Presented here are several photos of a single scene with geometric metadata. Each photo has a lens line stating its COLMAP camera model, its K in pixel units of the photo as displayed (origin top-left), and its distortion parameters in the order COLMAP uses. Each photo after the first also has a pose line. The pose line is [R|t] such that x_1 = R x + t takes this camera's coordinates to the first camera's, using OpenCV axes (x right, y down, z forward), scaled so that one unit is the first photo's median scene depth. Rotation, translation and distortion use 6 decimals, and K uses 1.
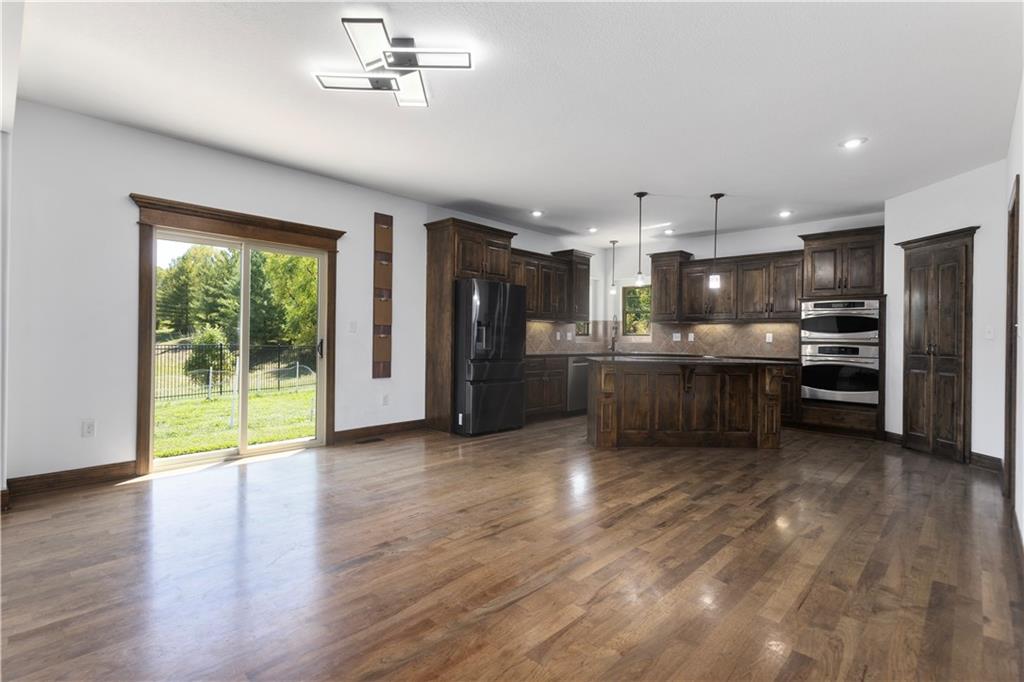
lens RADIAL K [[492.2, 0, 513.4], [0, 492.2, 340.0], [0, 0, 1]] dist [-0.001613, -0.000498]
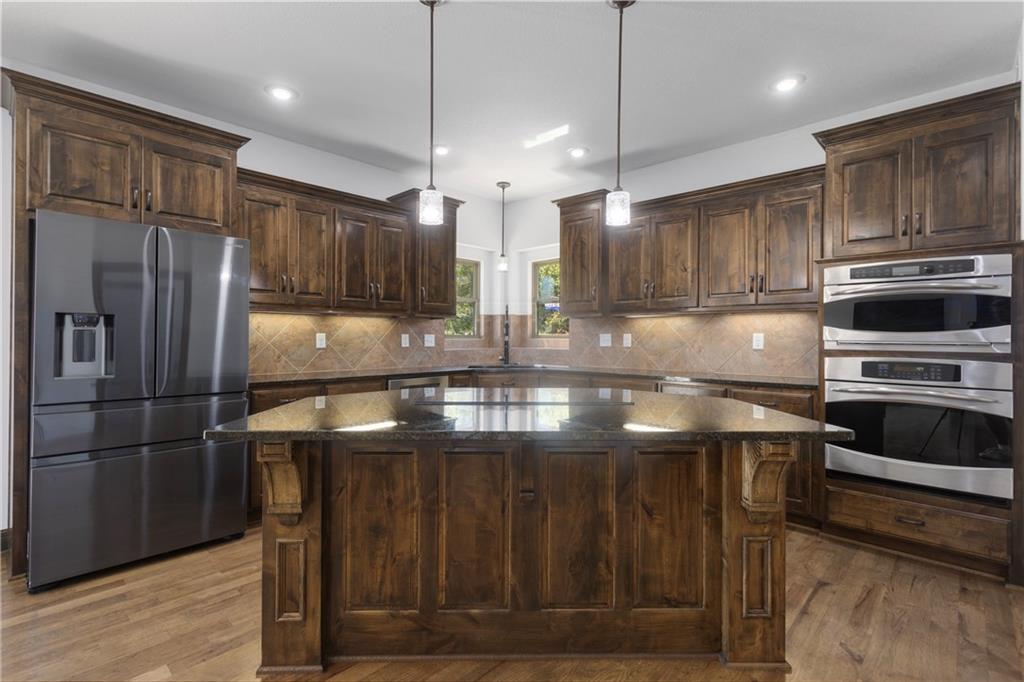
lens RADIAL K [[492.2, 0, 510.6], [0, 492.2, 337.9], [0, 0, 1]] dist [-0.001613, -0.000498]
pose [[0.999944, -0.010314, 0.002433, 0.281002], [0.010321, 0.999942, -0.003001, -0.010590], [-0.002402, 0.003026, 0.999993, 0.524179]]
